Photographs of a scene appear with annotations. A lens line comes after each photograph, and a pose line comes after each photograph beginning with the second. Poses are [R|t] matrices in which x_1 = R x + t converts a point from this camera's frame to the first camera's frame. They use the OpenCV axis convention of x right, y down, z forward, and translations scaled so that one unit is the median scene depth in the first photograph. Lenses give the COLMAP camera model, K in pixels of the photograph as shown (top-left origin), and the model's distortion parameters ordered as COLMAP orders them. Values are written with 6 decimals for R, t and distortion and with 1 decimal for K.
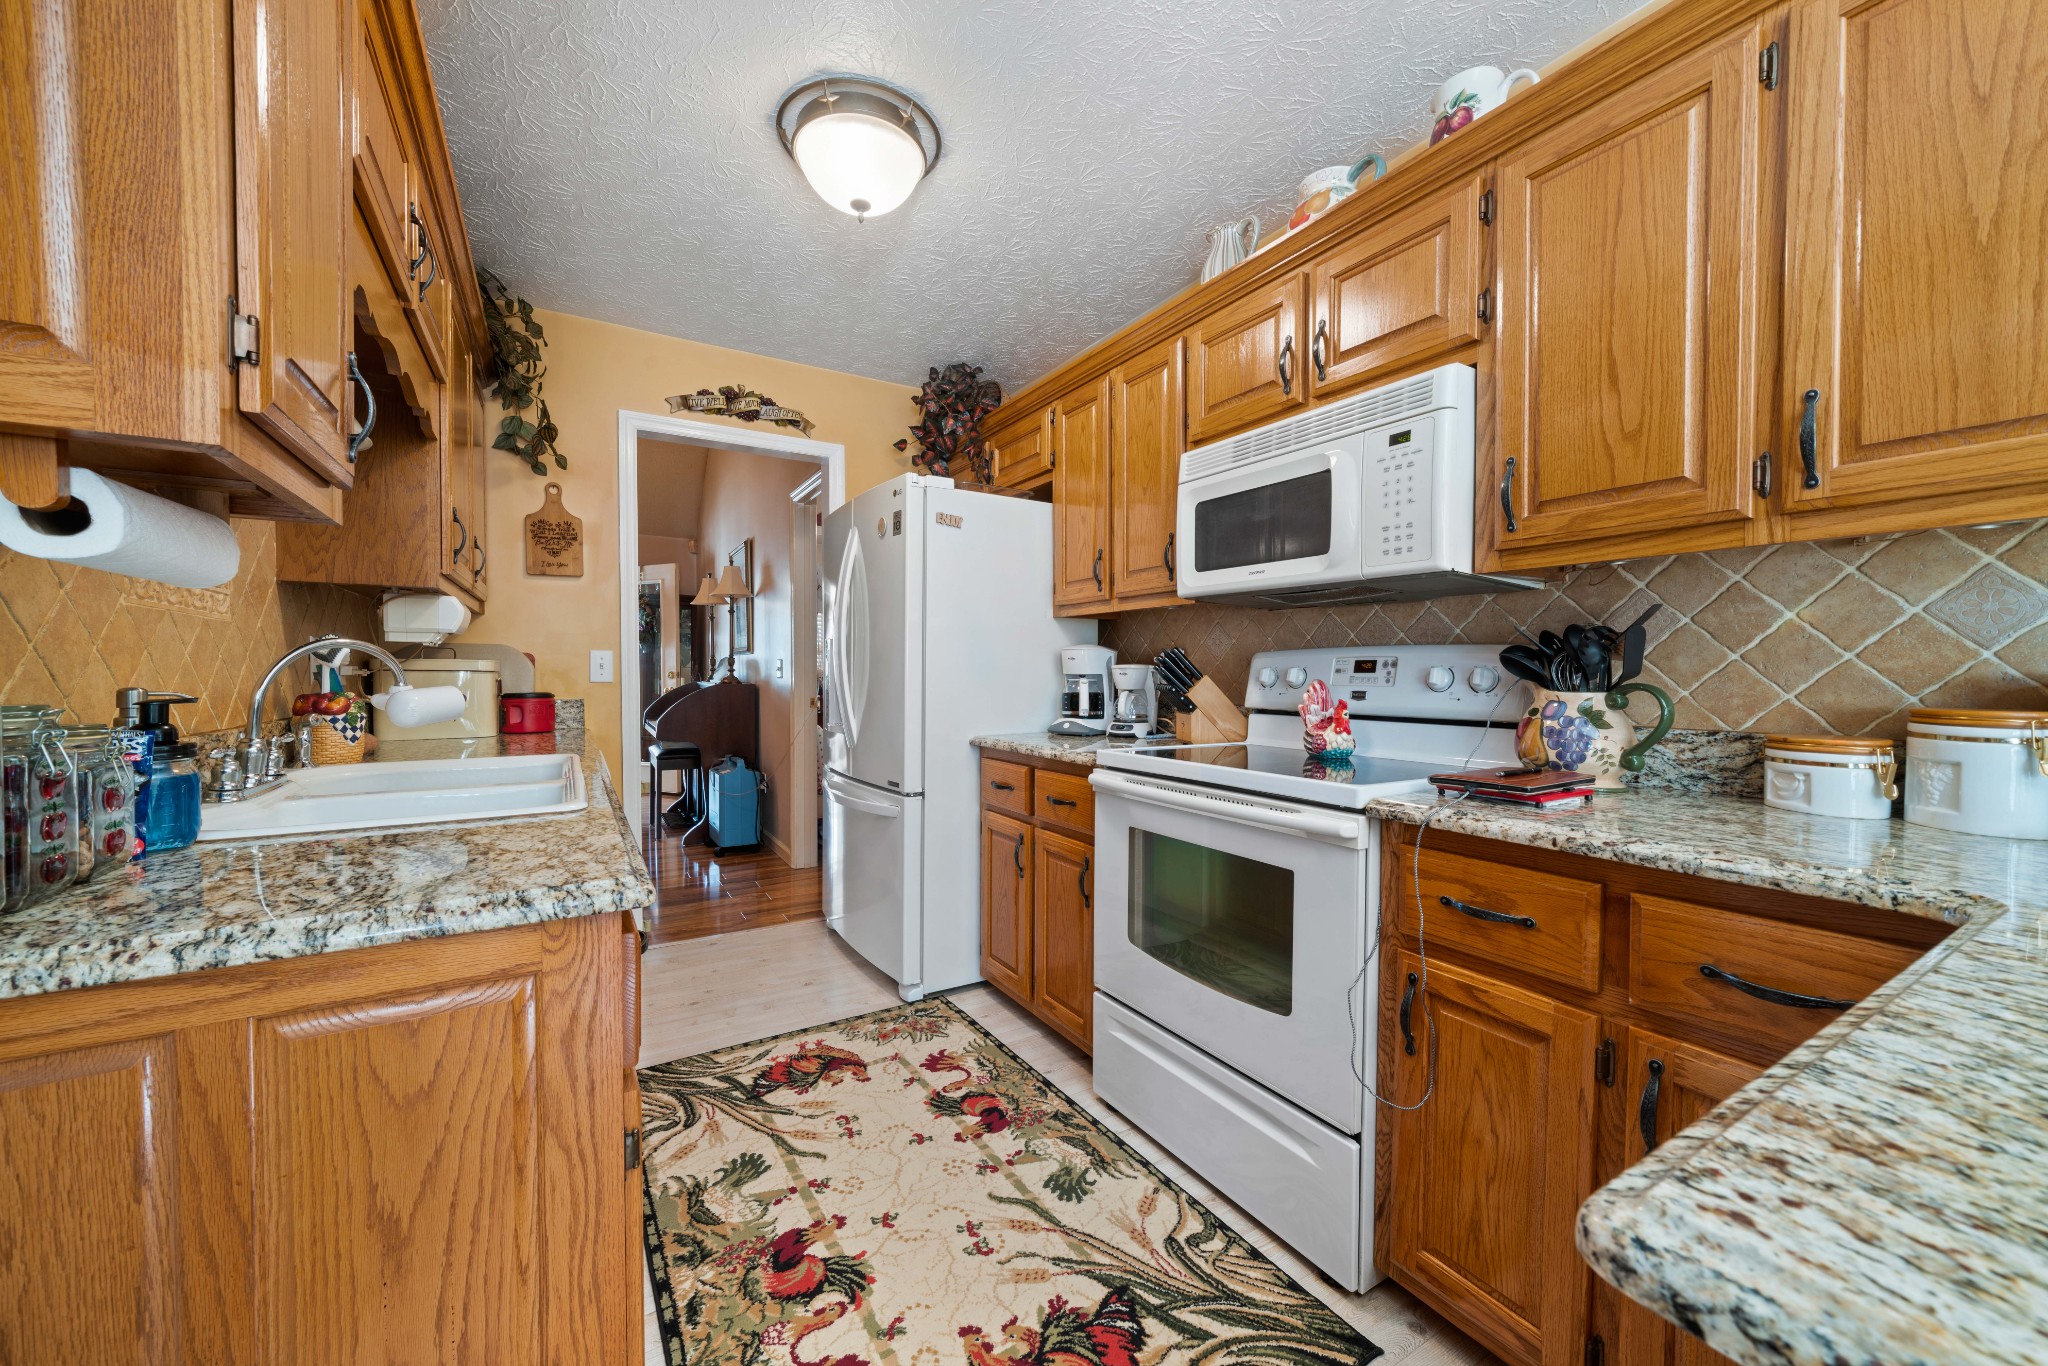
lens RADIAL K [[723.8, 0, 1024.0], [0, 723.8, 683.0], [0, 0, 1]] dist [-0.009843, 0.000042]
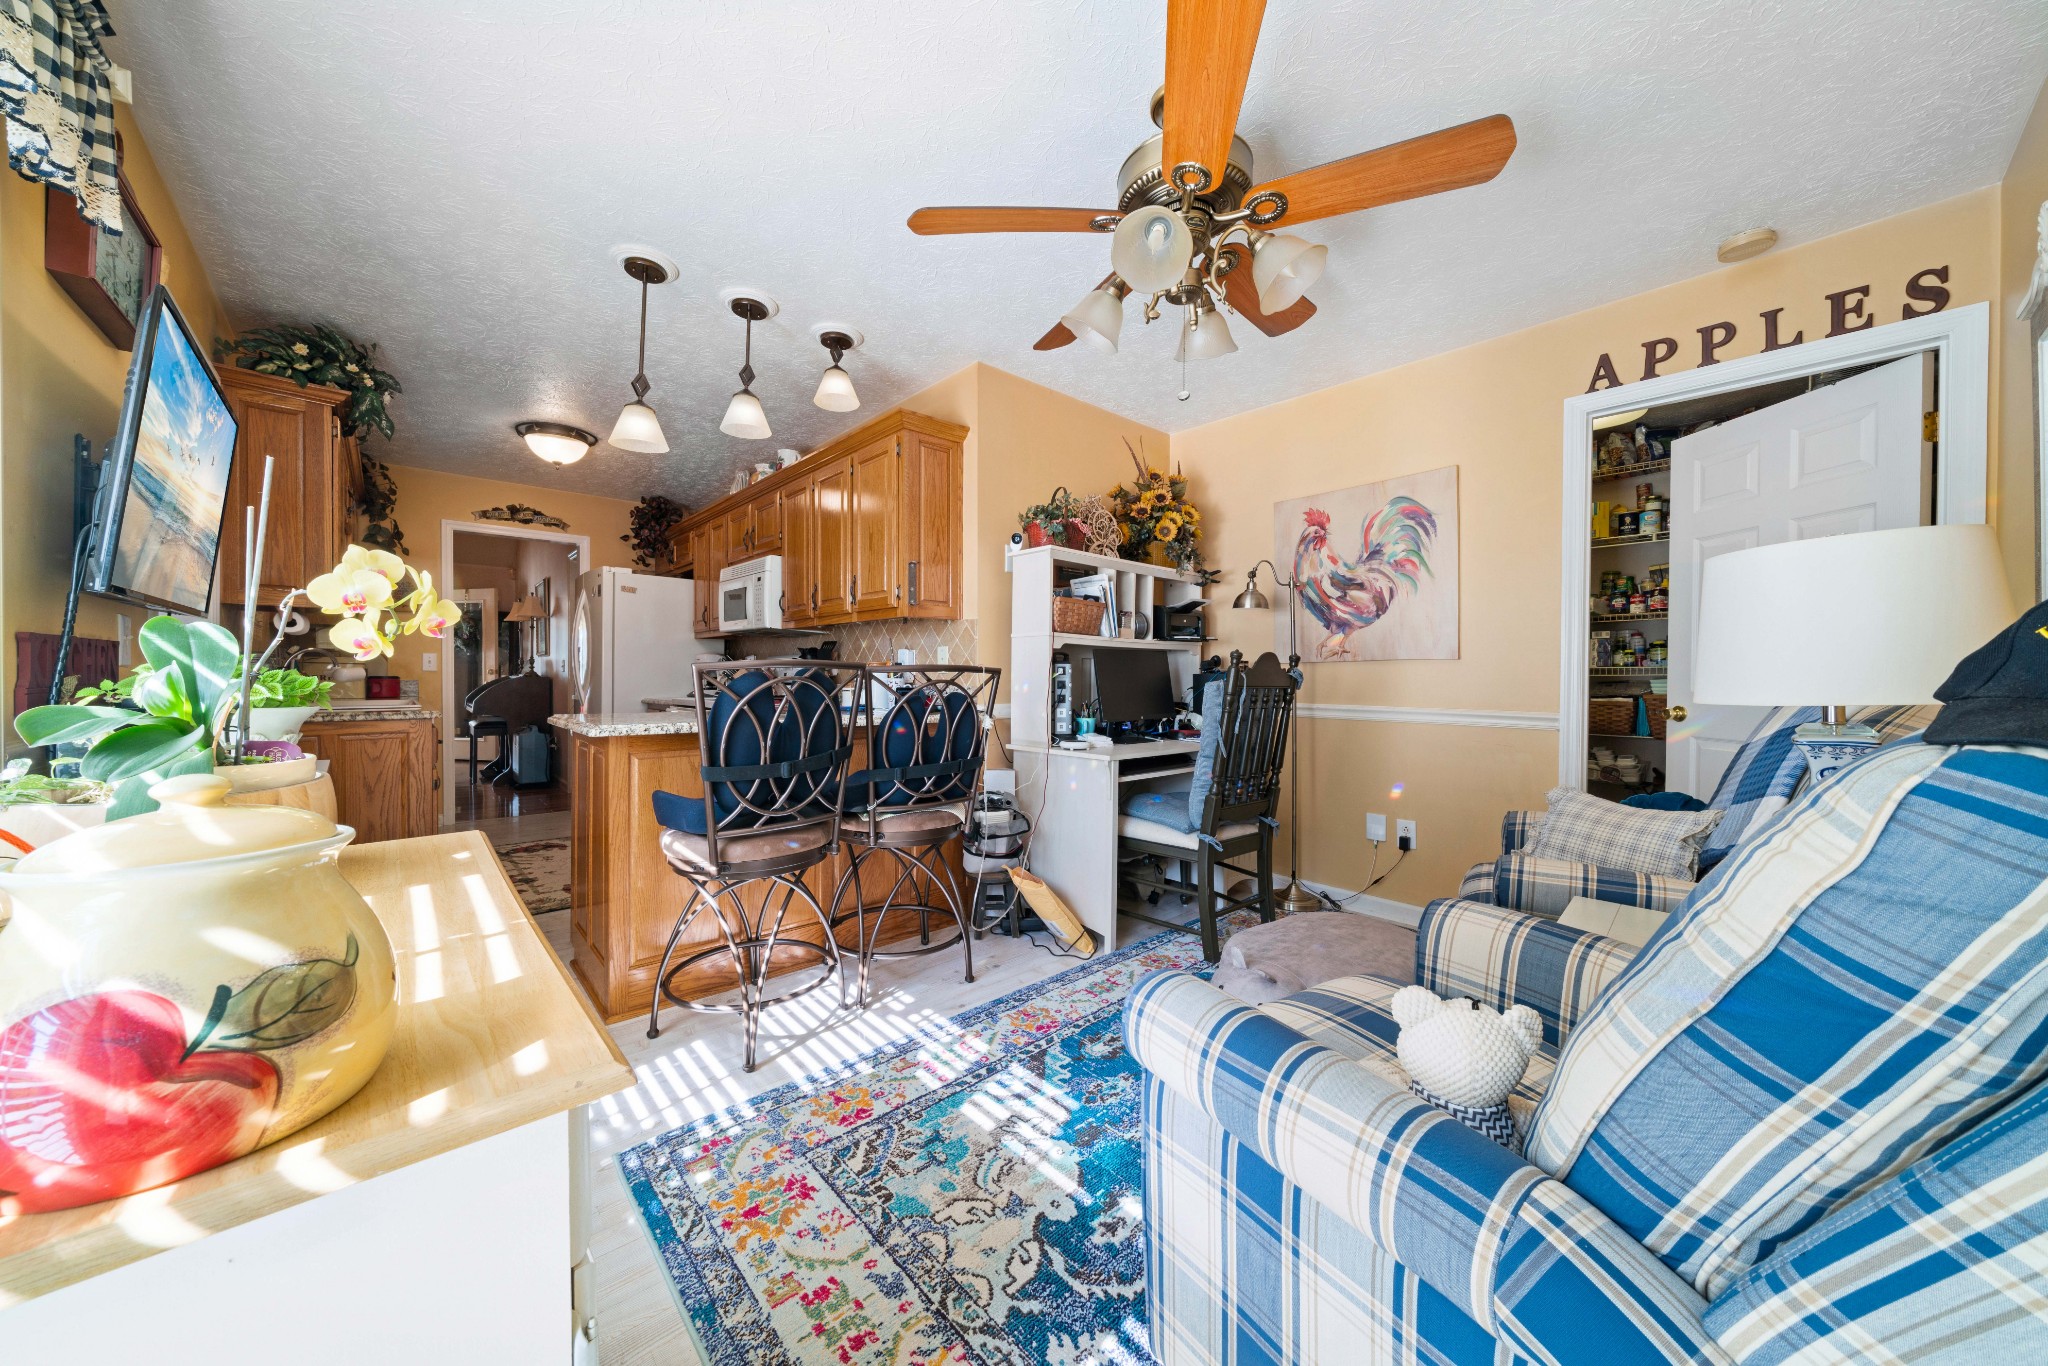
lens RADIAL K [[704.3, 0, 1029.9], [0, 704.3, 678.8], [0, 0, 1]] dist [0.000178, 0.000179]
pose [[0.985161, 0.002327, 0.171616, 0.532116], [-0.000050, 0.999912, -0.013272, 0.037683], [-0.171632, 0.013066, 0.985074, -0.894027]]
